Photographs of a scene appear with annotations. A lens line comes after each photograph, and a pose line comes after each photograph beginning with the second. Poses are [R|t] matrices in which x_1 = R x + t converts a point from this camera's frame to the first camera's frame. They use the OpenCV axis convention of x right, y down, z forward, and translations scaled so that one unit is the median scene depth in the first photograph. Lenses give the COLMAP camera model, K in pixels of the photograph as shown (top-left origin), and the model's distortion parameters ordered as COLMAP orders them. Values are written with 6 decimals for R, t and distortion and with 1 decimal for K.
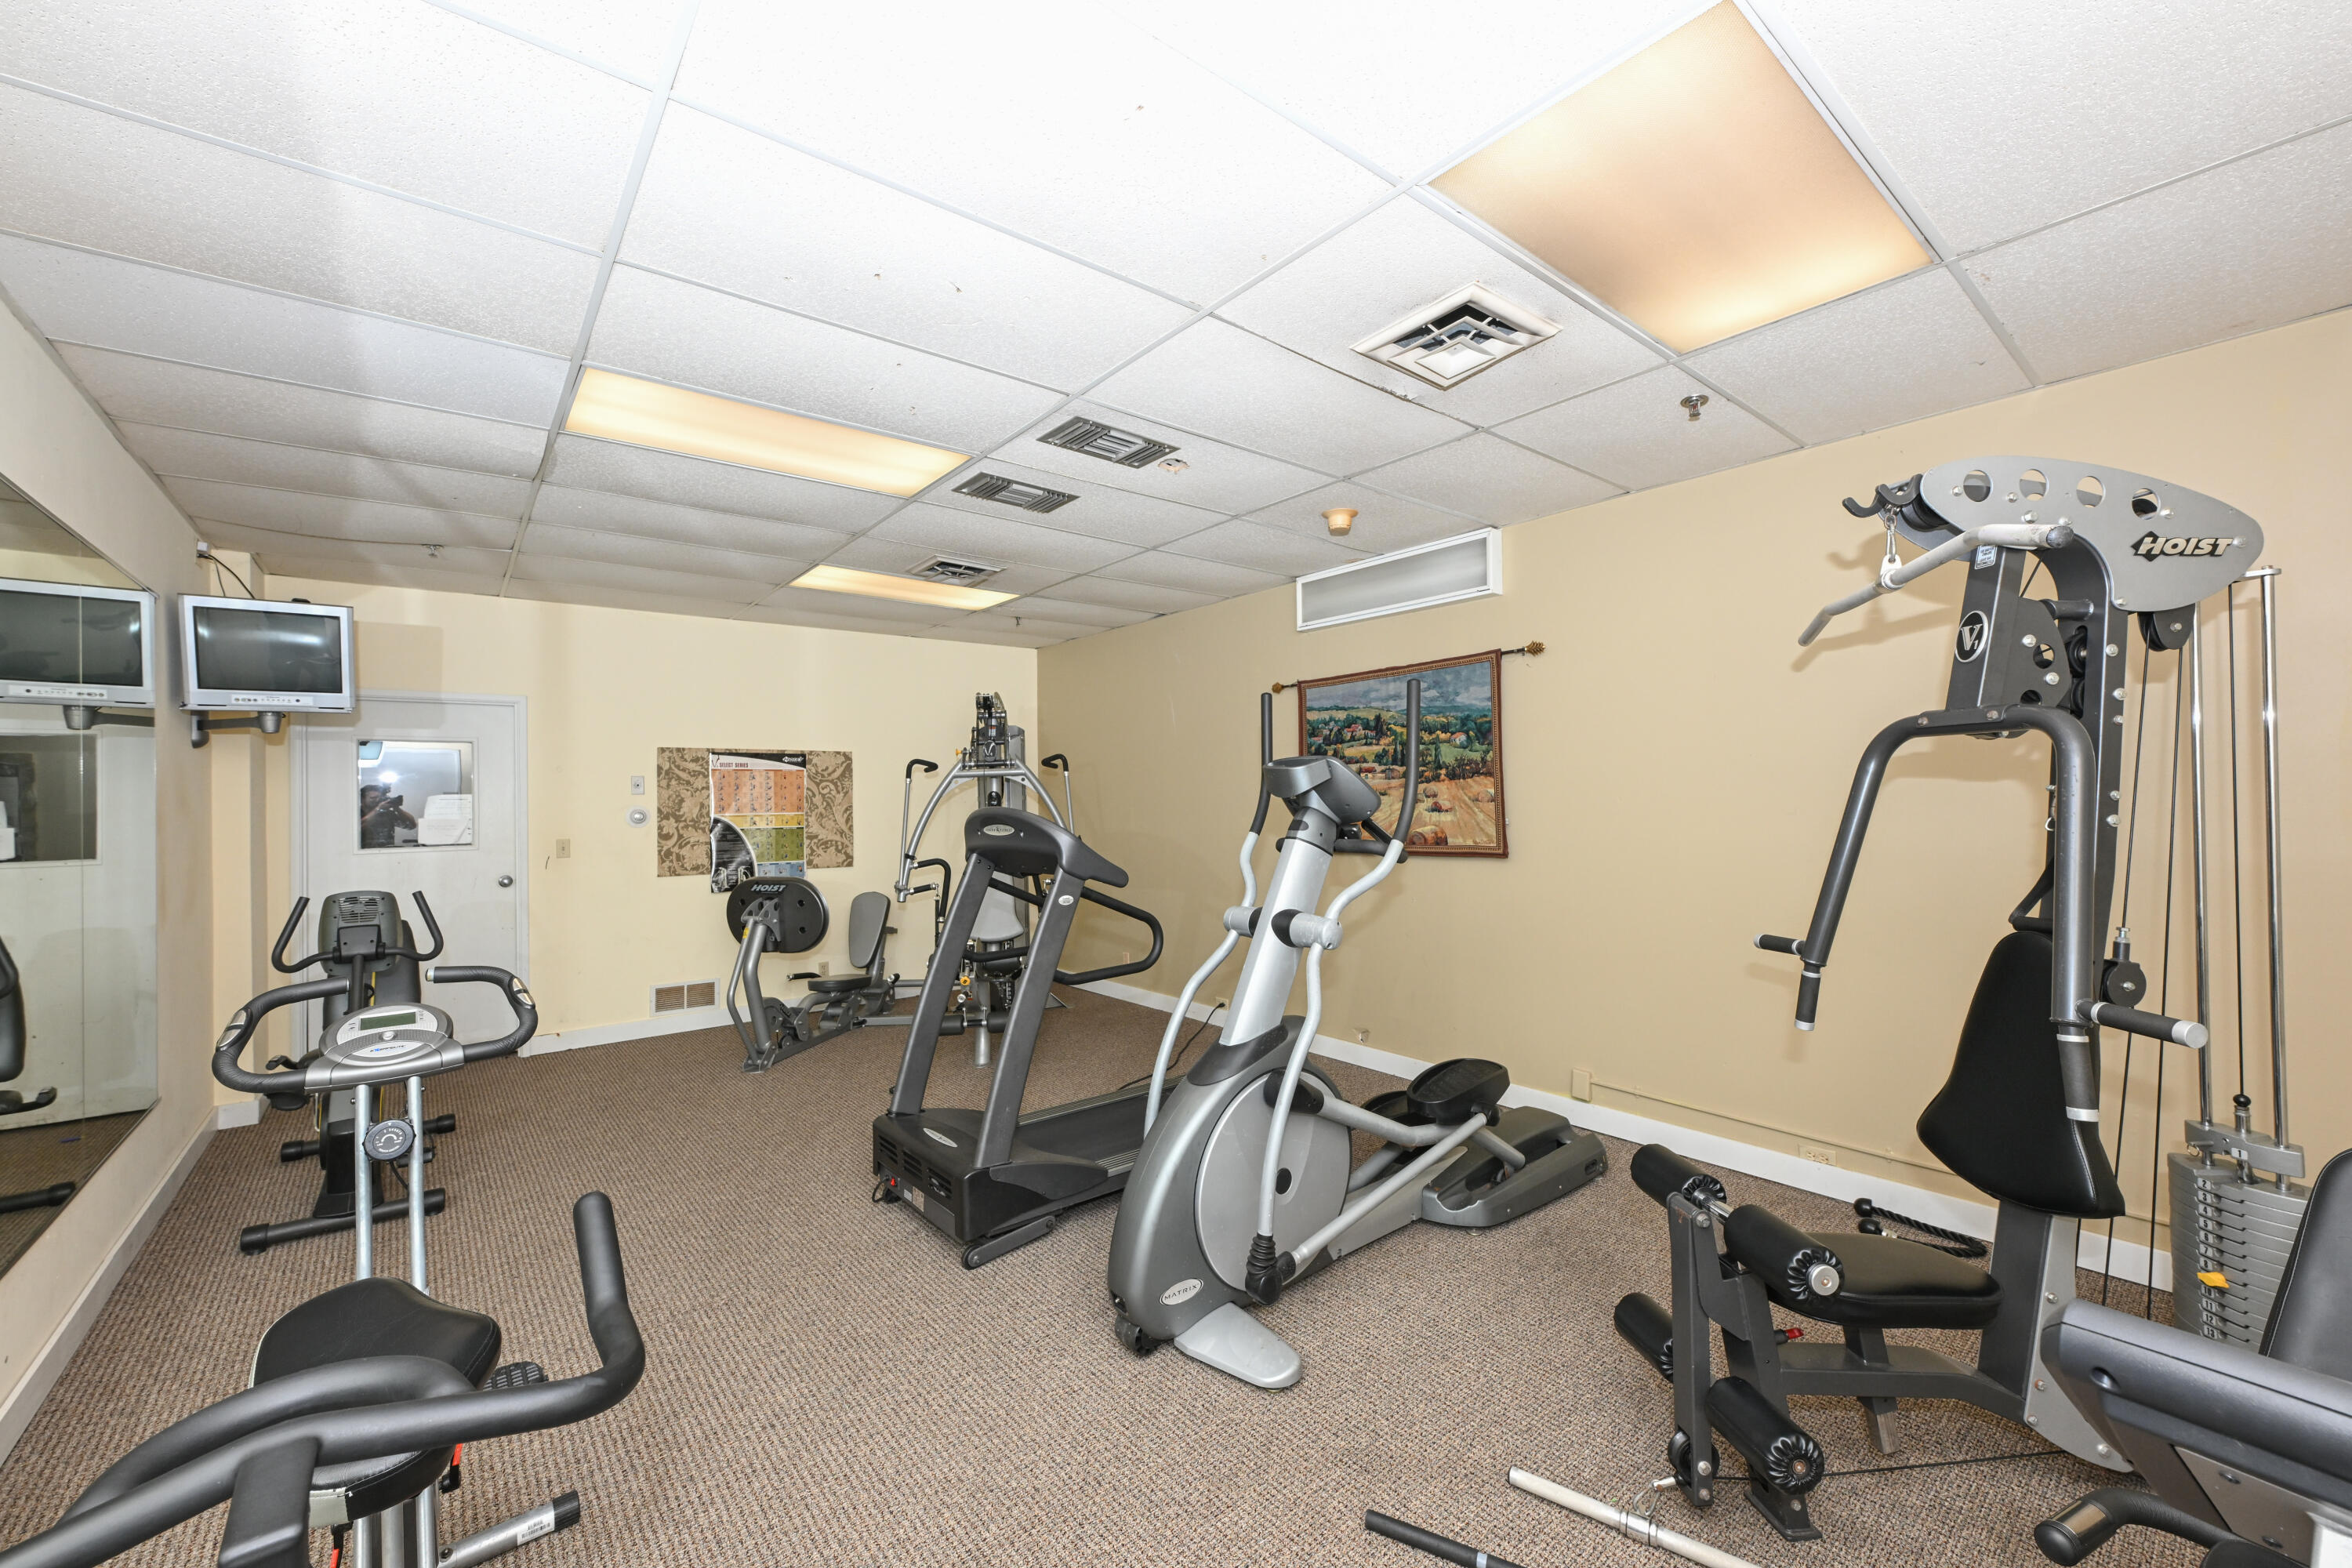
lens RADIAL K [[924.1, 0, 1181.6], [0, 924.1, 796.6], [0, 0, 1]] dist [-0.002192, 0.000219]
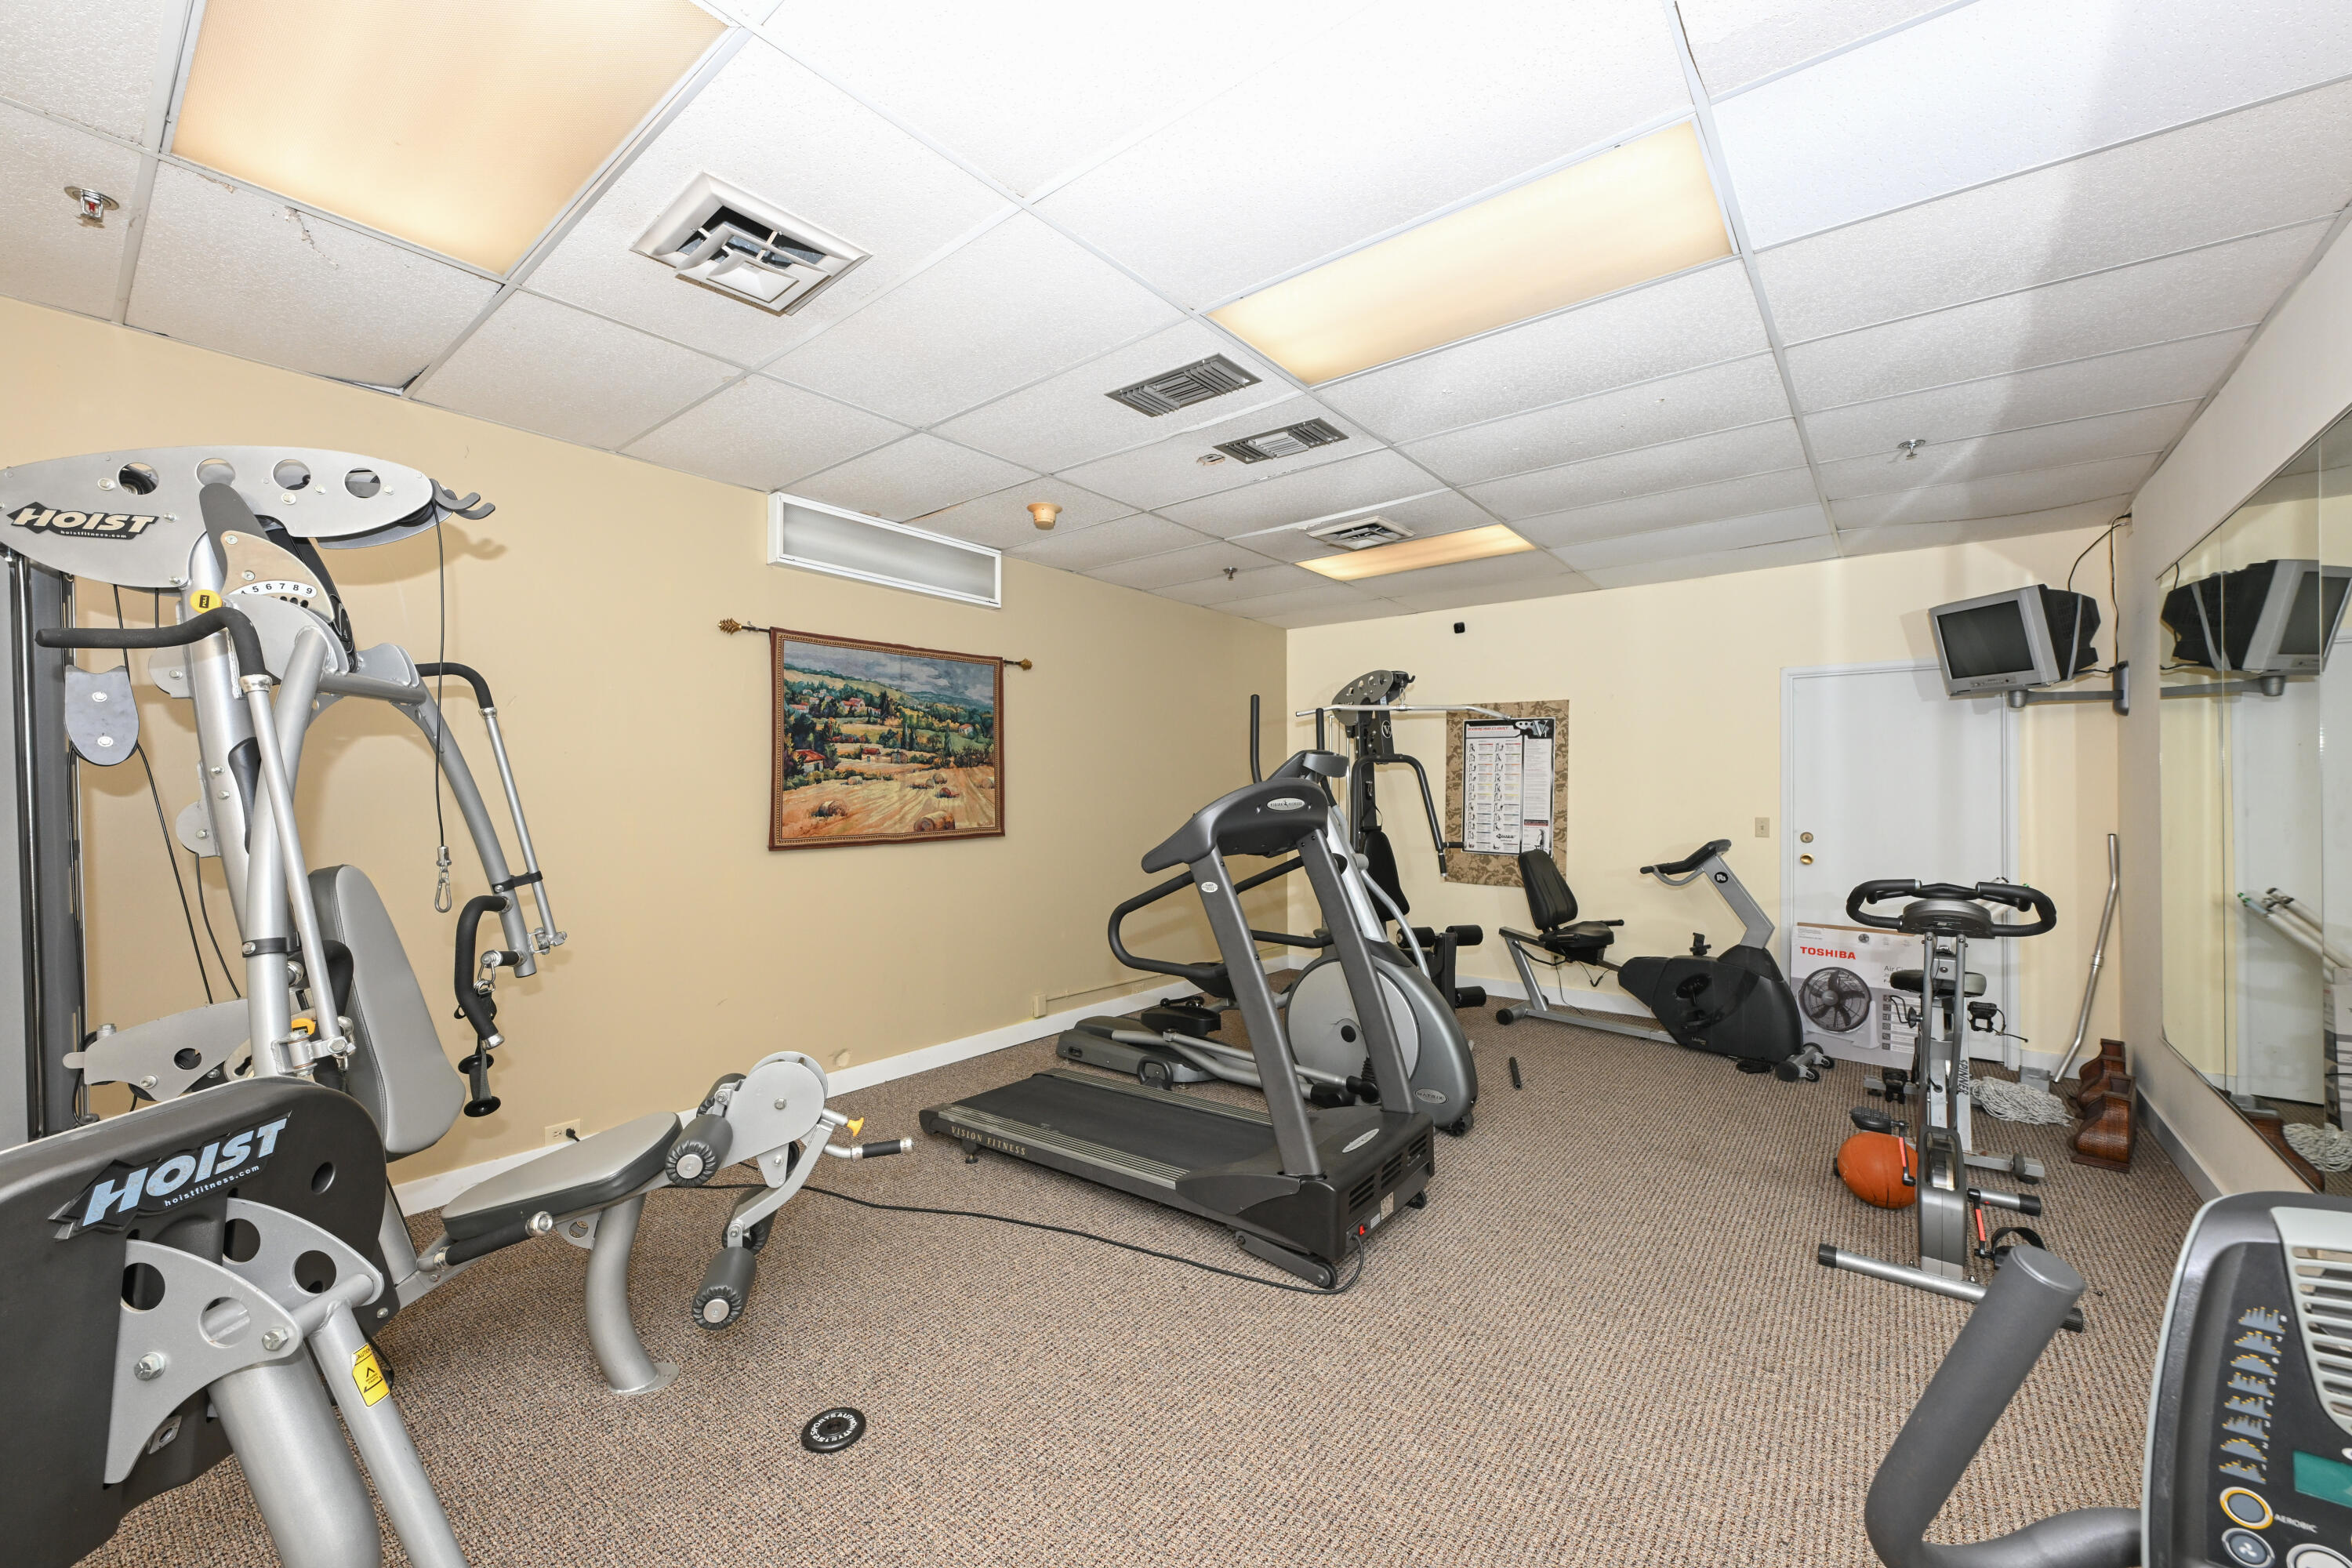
lens RADIAL K [[924.1, 0, 1182.8], [0, 924.1, 794.3], [0, 0, 1]] dist [-0.002192, 0.000219]
pose [[-0.219992, 0.001708, 0.975500, -0.787144], [-0.007211, 0.999968, -0.003377, 0.014386], [-0.975475, -0.007777, -0.219973, 0.961298]]
